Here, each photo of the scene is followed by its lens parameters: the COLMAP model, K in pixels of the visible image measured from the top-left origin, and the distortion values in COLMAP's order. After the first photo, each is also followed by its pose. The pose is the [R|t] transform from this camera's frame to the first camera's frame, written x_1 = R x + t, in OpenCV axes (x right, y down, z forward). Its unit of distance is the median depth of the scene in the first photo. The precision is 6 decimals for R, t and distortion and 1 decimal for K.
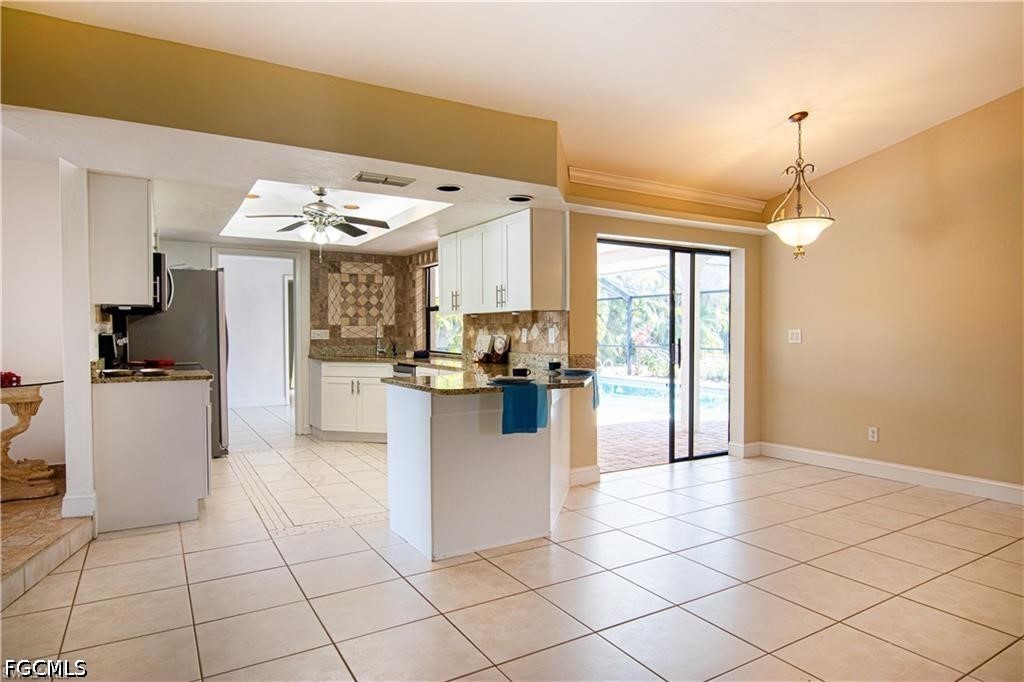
lens RADIAL K [[601.5, 0, 511.3], [0, 601.5, 344.7], [0, 0, 1]] dist [-0.003151, -0.014272]
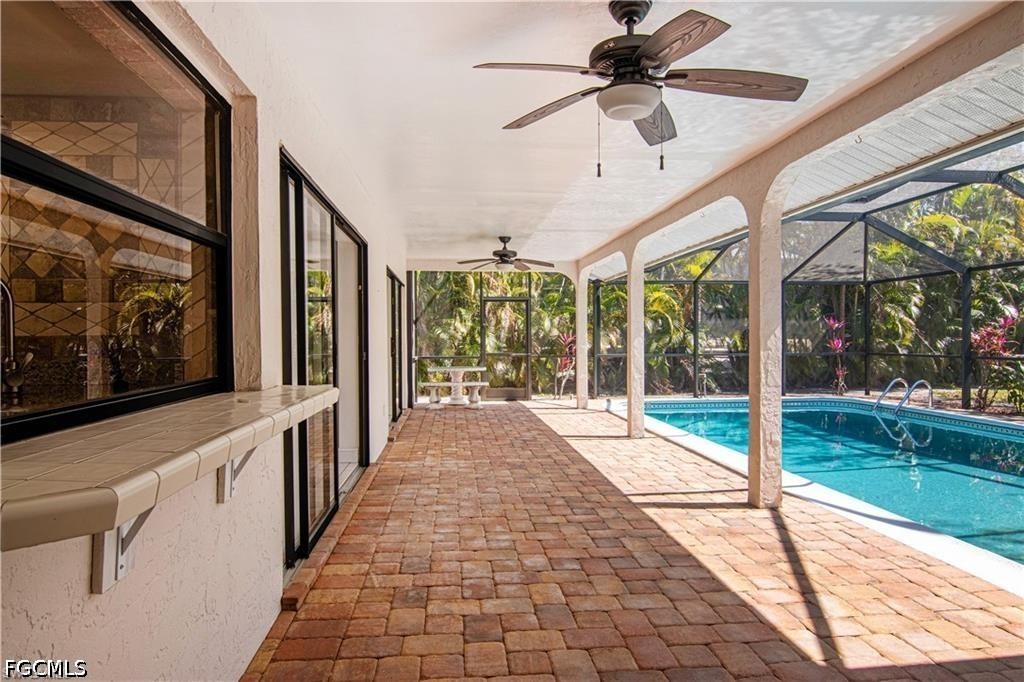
lens RADIAL K [[601.5, 0, 510.4], [0, 601.5, 341.9], [0, 0, 1]] dist [-0.003151, -0.014272]
pose [[0.902983, 0.000242, -0.429675, 0.148588], [-0.006312, 0.999899, -0.012702, -0.006161], [0.429629, 0.014181, 0.902894, 0.897671]]
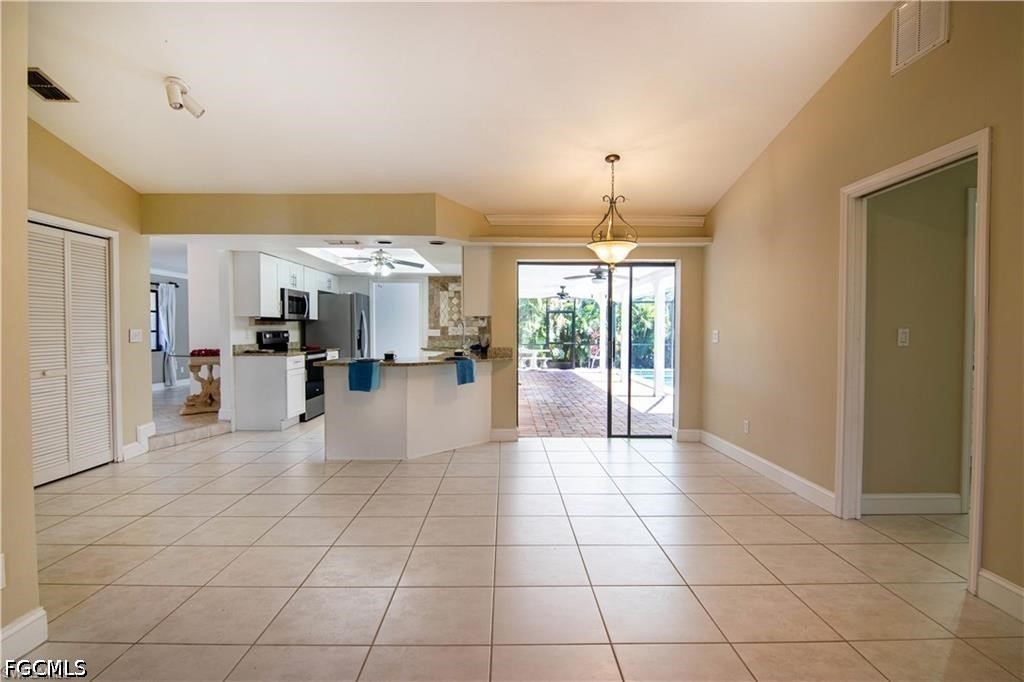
lens RADIAL K [[521.2, 0, 509.1], [0, 521.2, 343.6], [0, 0, 1]] dist [-0.011763, -0.006835]
pose [[0.859591, 0.016048, -0.510730, 0.548417], [-0.015302, 0.999867, 0.005663, -0.000179], [0.510753, 0.002948, 0.859722, -0.020055]]
